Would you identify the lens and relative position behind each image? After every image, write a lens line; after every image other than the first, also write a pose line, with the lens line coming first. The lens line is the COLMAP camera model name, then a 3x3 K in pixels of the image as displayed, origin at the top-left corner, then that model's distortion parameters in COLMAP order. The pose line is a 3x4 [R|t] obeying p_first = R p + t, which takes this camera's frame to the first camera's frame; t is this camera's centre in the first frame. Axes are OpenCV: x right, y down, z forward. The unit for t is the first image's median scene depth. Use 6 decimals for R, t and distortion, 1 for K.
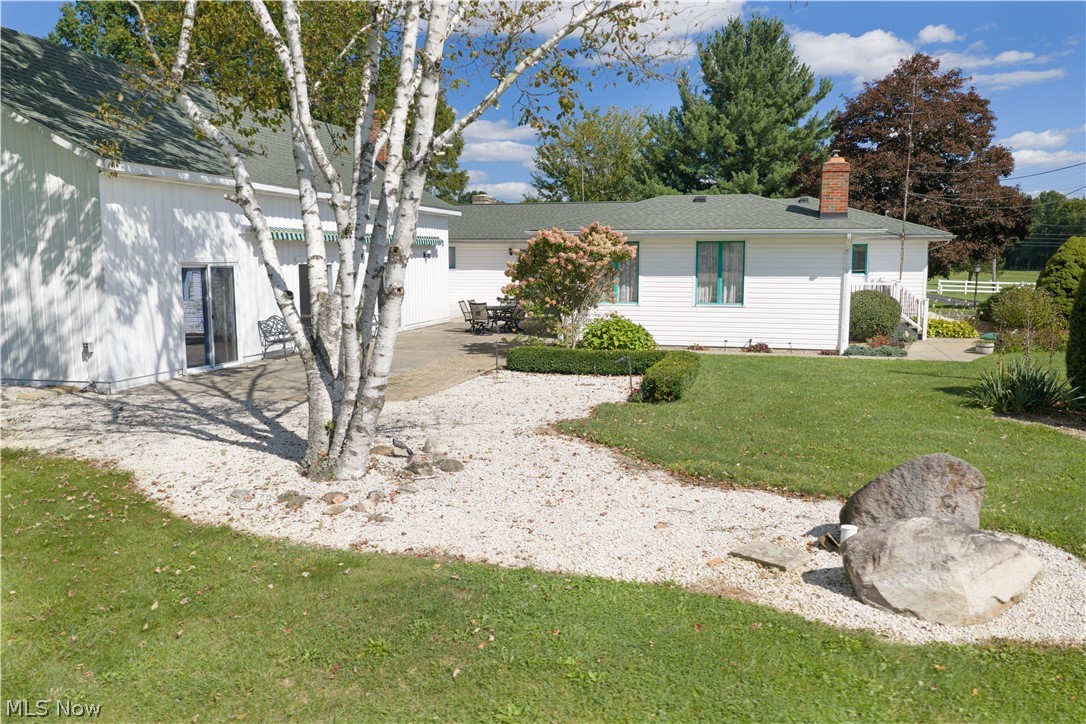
lens RADIAL K [[903.8, 0, 543.0], [0, 903.8, 362.0], [0, 0, 1]] dist [0.008629, 0.002782]
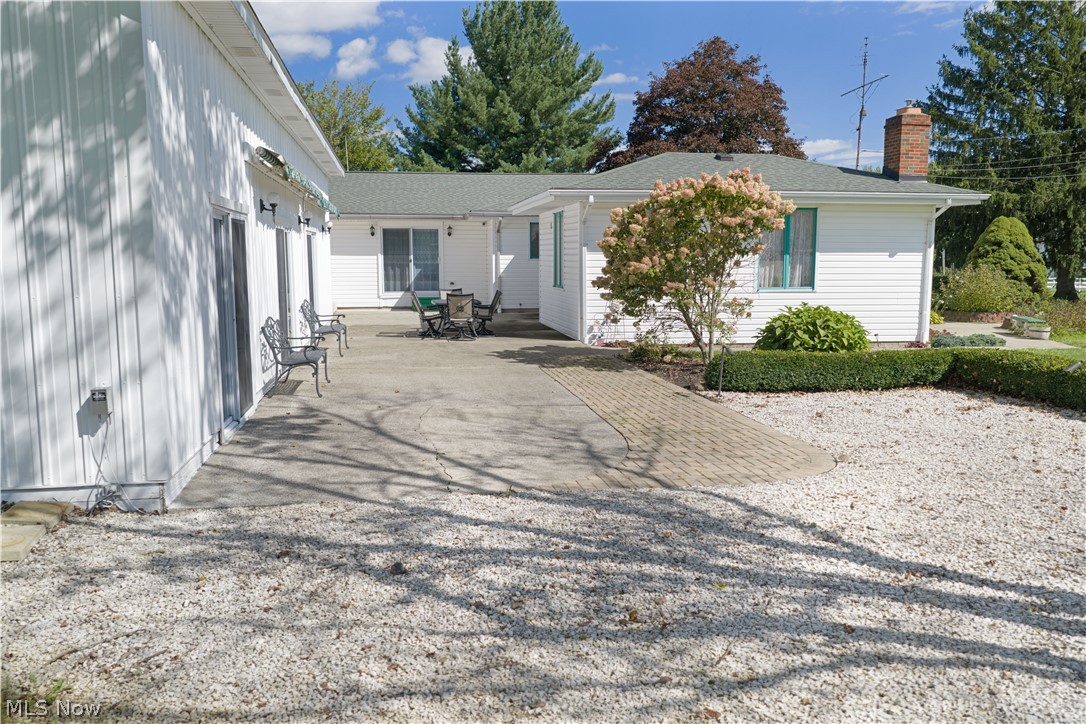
lens RADIAL K [[903.8, 0, 543.0], [0, 903.8, 362.0], [0, 0, 1]] dist [0.008629, 0.002782]
pose [[0.921030, -0.047355, 0.386603, -0.308731], [0.047495, 0.998829, 0.009197, -0.017754], [-0.386586, 0.009891, 0.922201, 0.360108]]
